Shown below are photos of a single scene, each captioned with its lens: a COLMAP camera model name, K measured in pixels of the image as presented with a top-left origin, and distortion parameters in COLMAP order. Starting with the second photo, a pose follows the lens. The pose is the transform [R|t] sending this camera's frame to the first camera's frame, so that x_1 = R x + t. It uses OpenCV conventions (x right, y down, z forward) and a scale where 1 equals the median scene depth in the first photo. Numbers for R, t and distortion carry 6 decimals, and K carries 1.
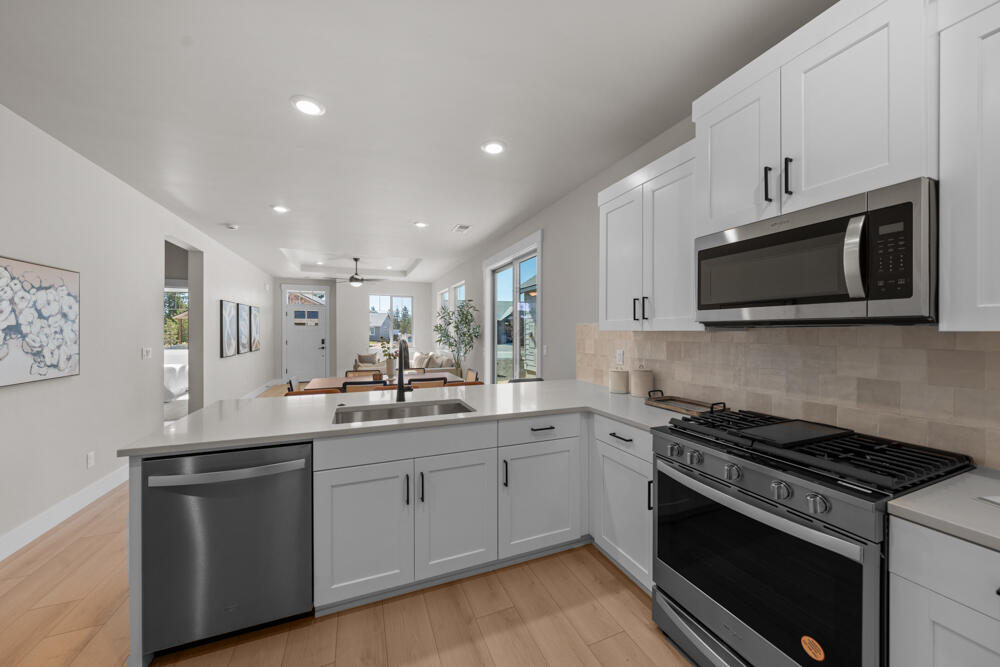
lens RADIAL K [[349.2, 0, 497.7], [0, 349.2, 330.1], [0, 0, 1]] dist [0.000057, -0.000004]
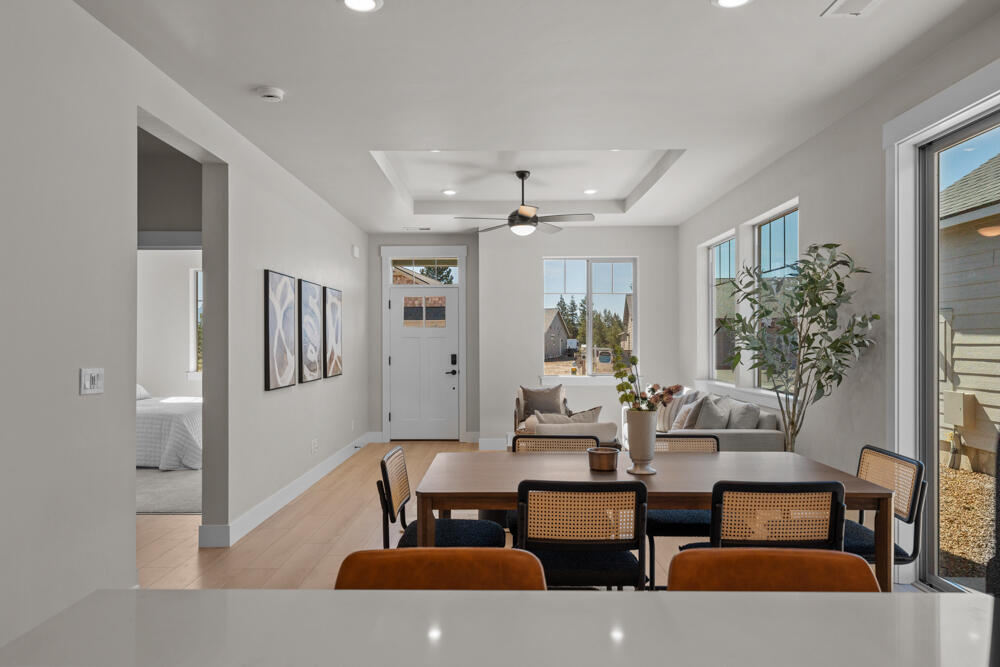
lens RADIAL K [[675.4, 0, 500.0], [0, 675.4, 333.5], [0, 0, 1]] dist [0.002628, 0.000602]
pose [[0.924997, -0.006399, -0.379921, -0.228968], [0.002843, 0.999947, -0.009920, 0.017429], [0.379964, 0.008096, 0.924966, 0.422451]]
